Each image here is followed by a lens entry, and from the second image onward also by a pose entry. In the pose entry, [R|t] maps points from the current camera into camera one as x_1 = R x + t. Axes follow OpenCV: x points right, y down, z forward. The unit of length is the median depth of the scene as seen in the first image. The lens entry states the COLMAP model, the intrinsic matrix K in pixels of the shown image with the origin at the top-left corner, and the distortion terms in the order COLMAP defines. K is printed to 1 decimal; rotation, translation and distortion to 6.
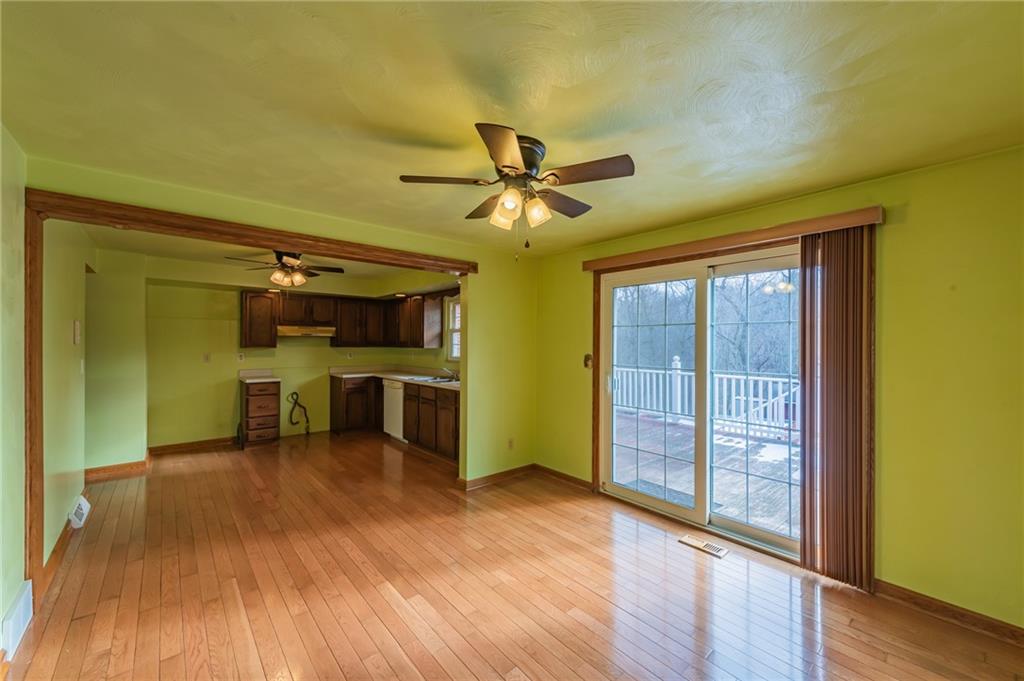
lens RADIAL K [[405.1, 0, 514.6], [0, 405.1, 340.4], [0, 0, 1]] dist [0.011820, -0.001425]
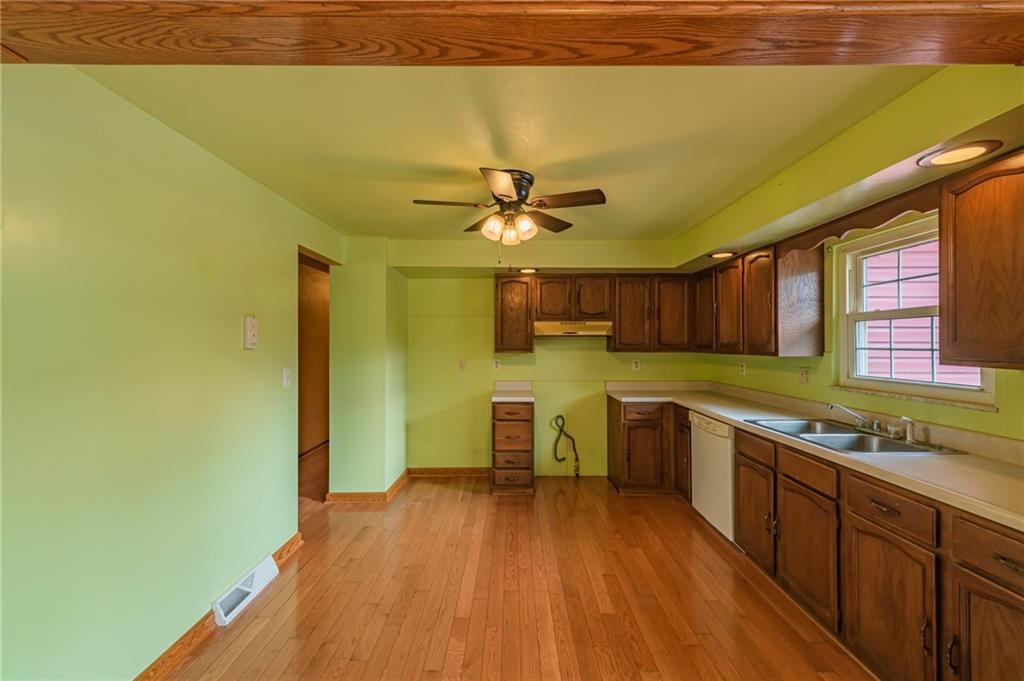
lens RADIAL K [[411.9, 0, 513.3], [0, 411.9, 341.5], [0, 0, 1]] dist [0.006278, -0.000917]
pose [[0.756438, -0.007073, -0.654027, -0.150466], [0.007240, 0.999971, -0.002440, 0.000423], [0.654025, -0.002890, 0.756467, 0.455940]]
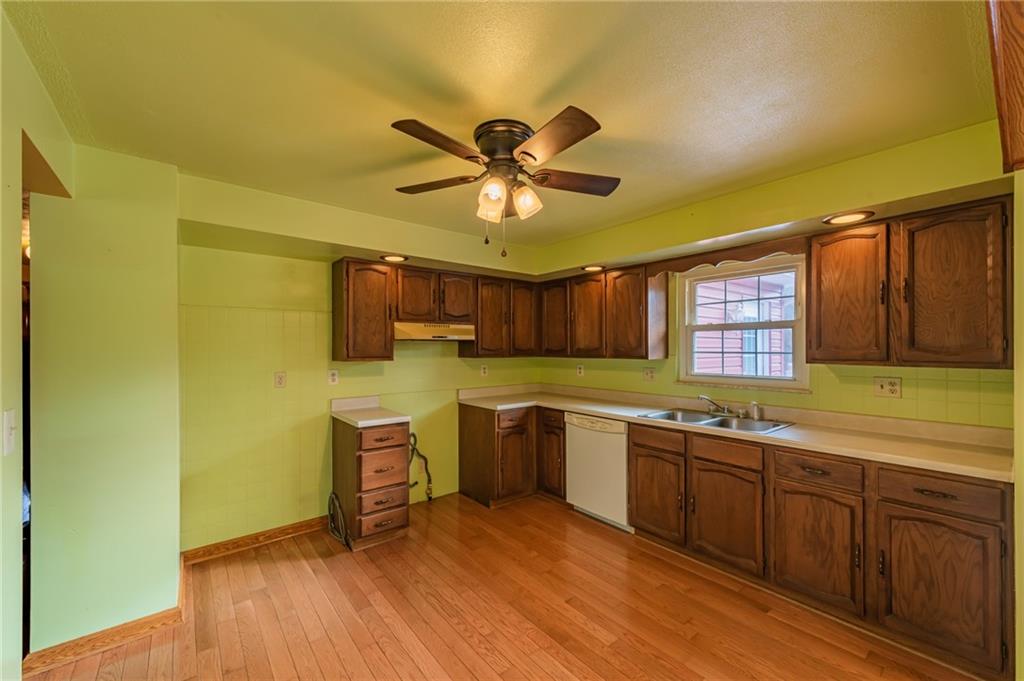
lens RADIAL K [[405.1, 0, 505.9], [0, 405.1, 347.8], [0, 0, 1]] dist [0.011820, -0.001425]
pose [[0.999471, -0.005883, -0.031971, -0.427086], [0.006073, 0.999964, 0.005847, -0.001947], [0.031935, -0.006038, 0.999472, 0.453100]]
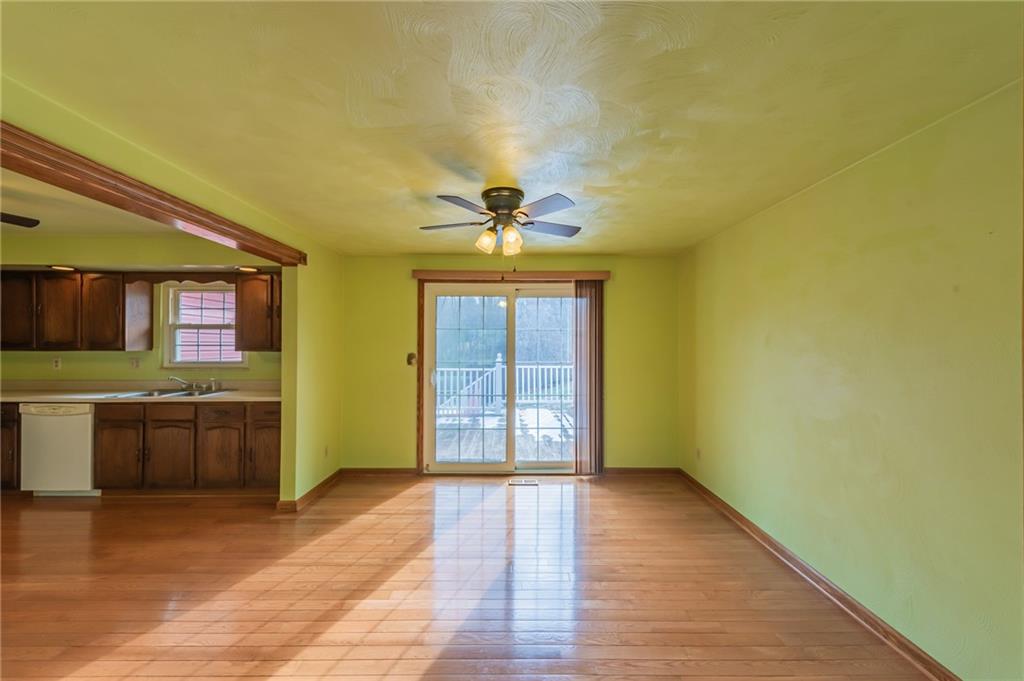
lens RADIAL K [[405.1, 0, 513.4], [0, 405.1, 339.5], [0, 0, 1]] dist [0.011820, -0.001425]
pose [[0.641853, 0.004692, 0.766813, -0.352522], [-0.003565, 0.999989, -0.003135, -0.000587], [-0.766819, -0.000721, 0.641863, 0.052319]]
